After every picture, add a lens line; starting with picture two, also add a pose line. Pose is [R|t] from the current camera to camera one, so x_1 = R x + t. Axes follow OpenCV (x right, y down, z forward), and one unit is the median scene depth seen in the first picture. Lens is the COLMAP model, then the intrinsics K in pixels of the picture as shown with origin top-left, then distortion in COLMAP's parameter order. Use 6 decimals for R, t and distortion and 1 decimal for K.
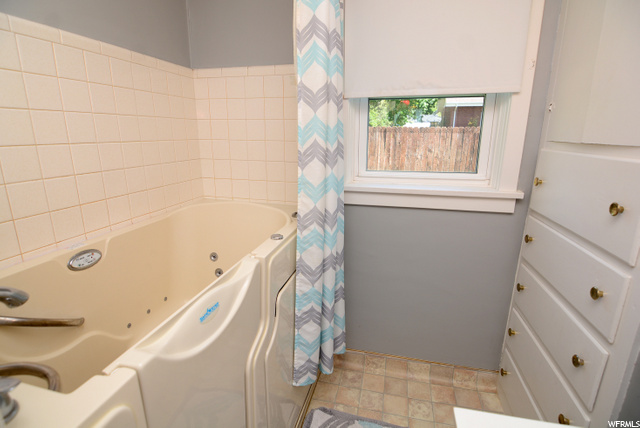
lens RADIAL K [[319.7, 0, 320.0], [0, 319.7, 214.0], [0, 0, 1]] dist [0.000183, -0.000165]
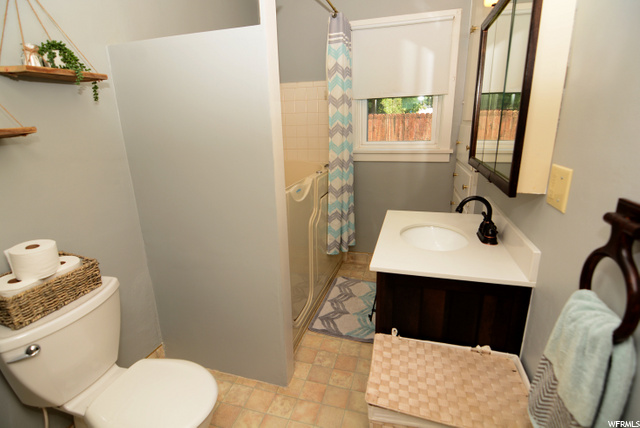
lens RADIAL K [[319.7, 0, 320.0], [0, 319.7, 214.0], [0, 0, 1]] dist [0.000183, -0.000165]
pose [[0.998686, -0.013266, -0.049508, -0.029026], [0.014896, 0.999354, 0.032716, 0.241398], [0.049042, -0.033410, 0.998238, -0.911617]]
